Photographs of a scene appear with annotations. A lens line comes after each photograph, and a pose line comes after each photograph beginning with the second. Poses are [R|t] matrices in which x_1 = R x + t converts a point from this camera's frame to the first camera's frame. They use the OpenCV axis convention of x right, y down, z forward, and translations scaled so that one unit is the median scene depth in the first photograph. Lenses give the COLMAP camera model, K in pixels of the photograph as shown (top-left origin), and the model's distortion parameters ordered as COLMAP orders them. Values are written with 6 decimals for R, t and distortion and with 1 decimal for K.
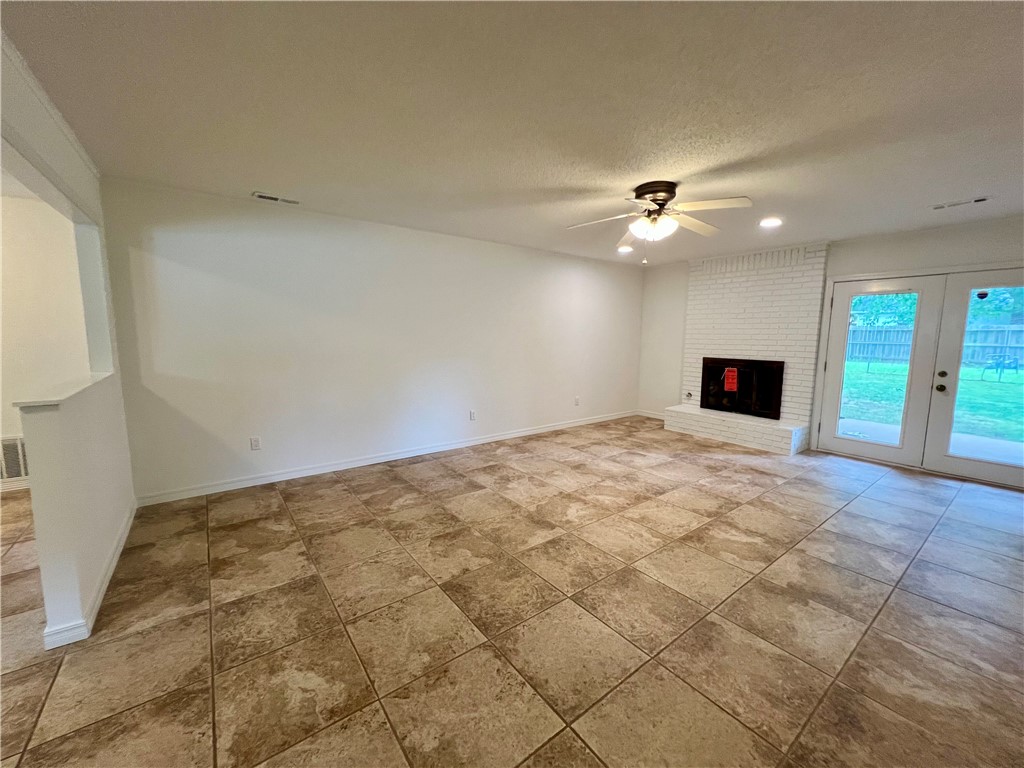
lens RADIAL K [[408.4, 0, 510.0], [0, 408.4, 385.4], [0, 0, 1]] dist [-0.001900, 0.000090]
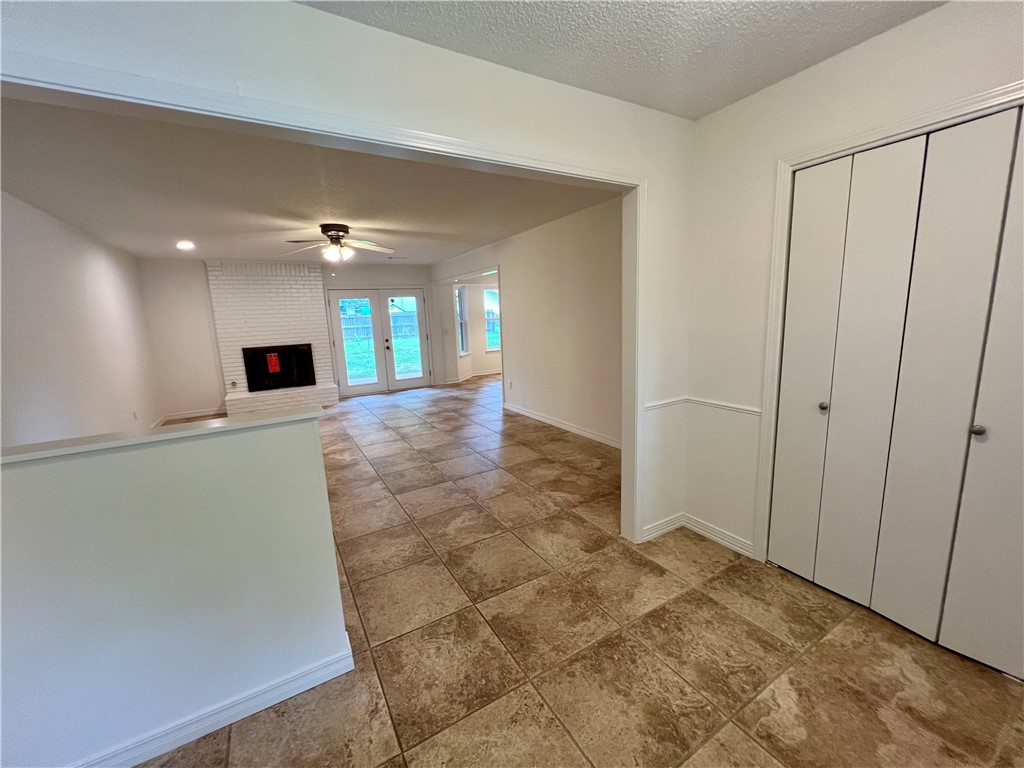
lens RADIAL K [[408.4, 0, 509.7], [0, 408.4, 383.0], [0, 0, 1]] dist [-0.001900, 0.000090]
pose [[0.111321, -0.177859, 0.977739, -0.975317], [0.170961, 0.972614, 0.157462, -0.043889], [-0.978969, 0.149626, 0.138680, 0.209630]]
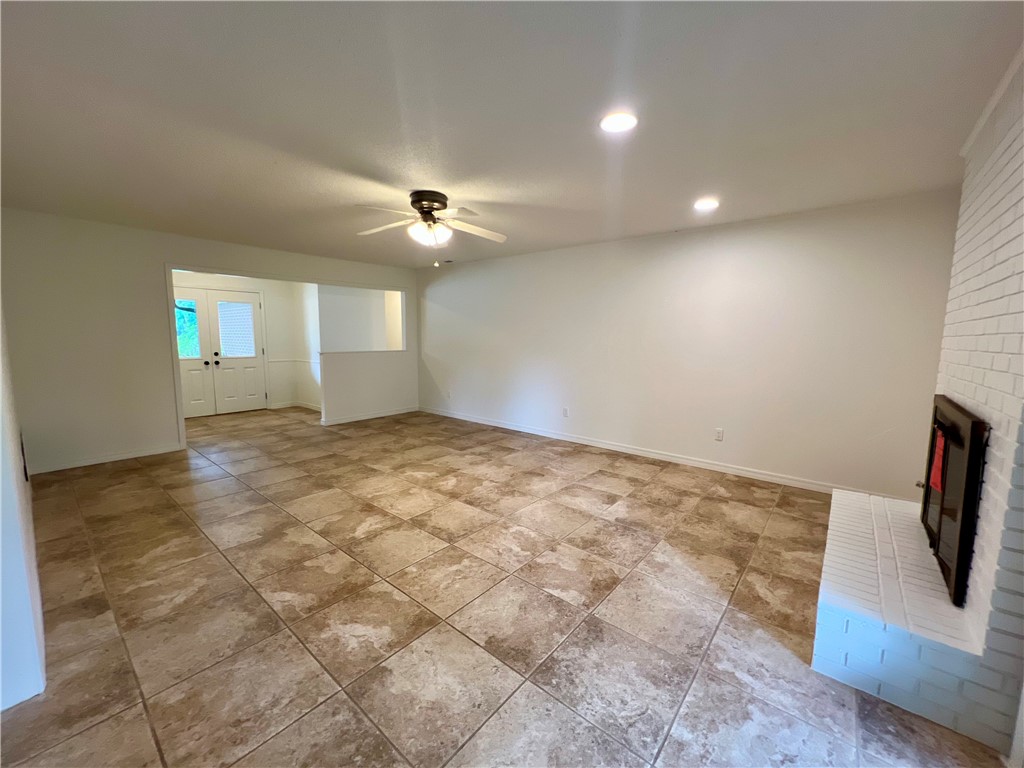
lens RADIAL K [[408.4, 0, 510.4], [0, 408.4, 383.1], [0, 0, 1]] dist [-0.001900, 0.000090]
pose [[0.227705, 0.108068, -0.967715, 1.290347], [-0.135310, 0.987692, 0.078460, -0.094003], [0.964283, 0.113076, 0.239525, 0.855415]]
